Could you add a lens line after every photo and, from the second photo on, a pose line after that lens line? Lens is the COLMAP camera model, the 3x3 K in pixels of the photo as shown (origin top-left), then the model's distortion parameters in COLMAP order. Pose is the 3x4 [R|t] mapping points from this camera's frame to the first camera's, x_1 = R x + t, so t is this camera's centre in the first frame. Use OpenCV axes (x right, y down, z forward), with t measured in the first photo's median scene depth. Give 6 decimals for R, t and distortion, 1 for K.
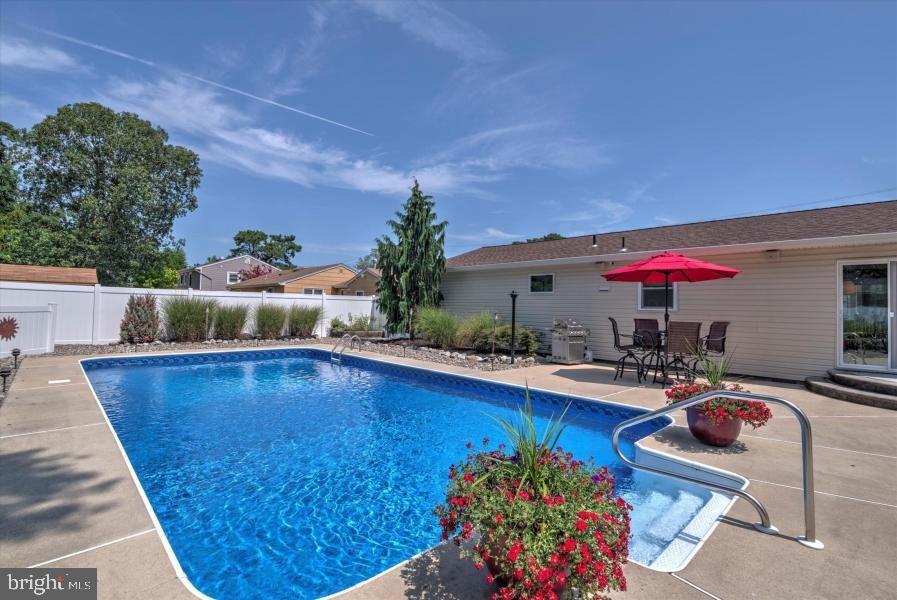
lens RADIAL K [[422.3, 0, 448.5], [0, 422.3, 300.0], [0, 0, 1]] dist [-0.000510, -0.008534]
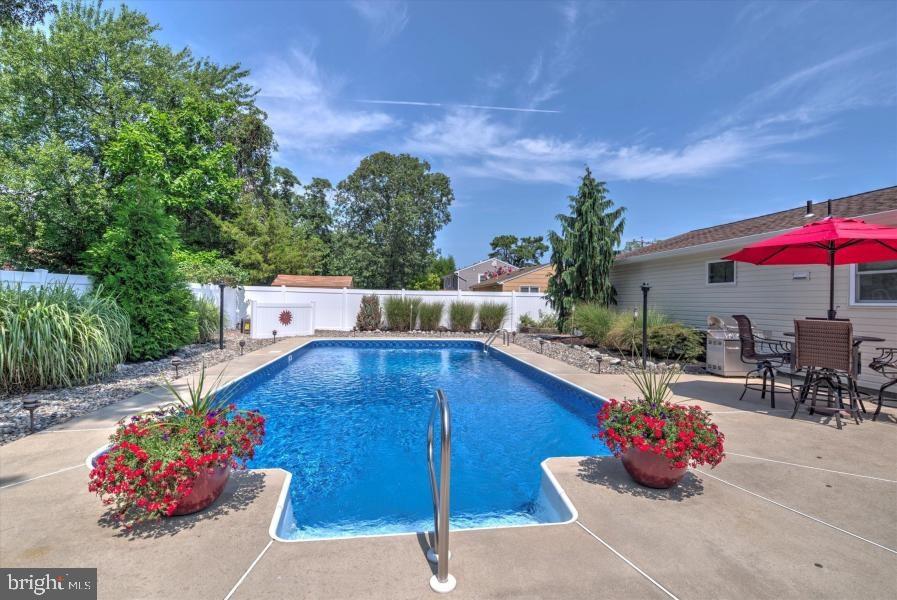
lens RADIAL K [[426.1, 0, 448.5], [0, 426.1, 300.0], [0, 0, 1]] dist [0.028820, -0.024657]
pose [[0.812079, -0.008534, -0.583485, 0.060841], [0.010600, 0.999944, 0.000127, 0.001638], [0.583451, -0.006288, 0.812124, 0.011286]]
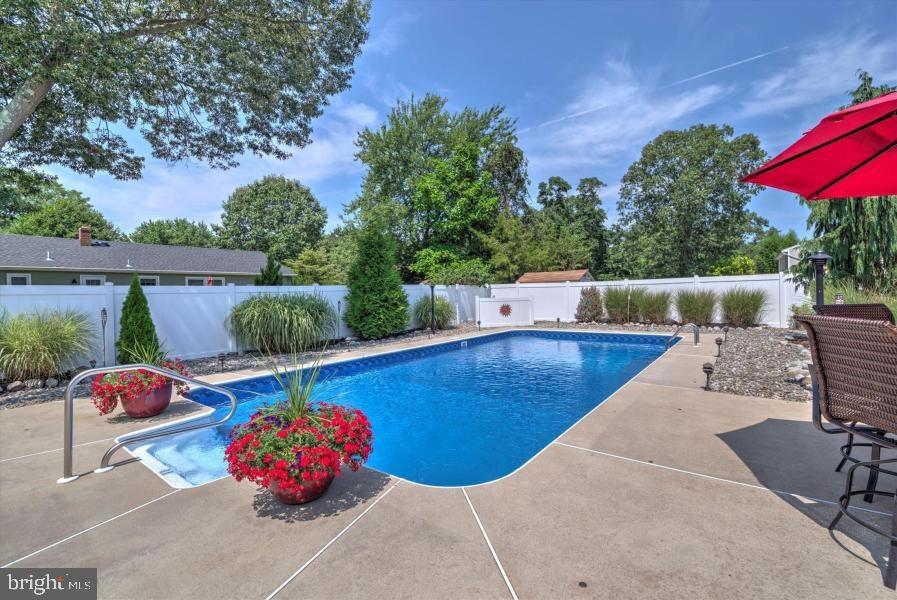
lens RADIAL K [[387.0, 0, 448.5], [0, 387.0, 300.0], [0, 0, 1]] dist [-0.021834, -0.000302]
pose [[0.148881, -0.011373, -0.988790, 0.095955], [0.044452, 0.999000, -0.004798, 0.003793], [0.987855, -0.043239, 0.149238, 0.087798]]
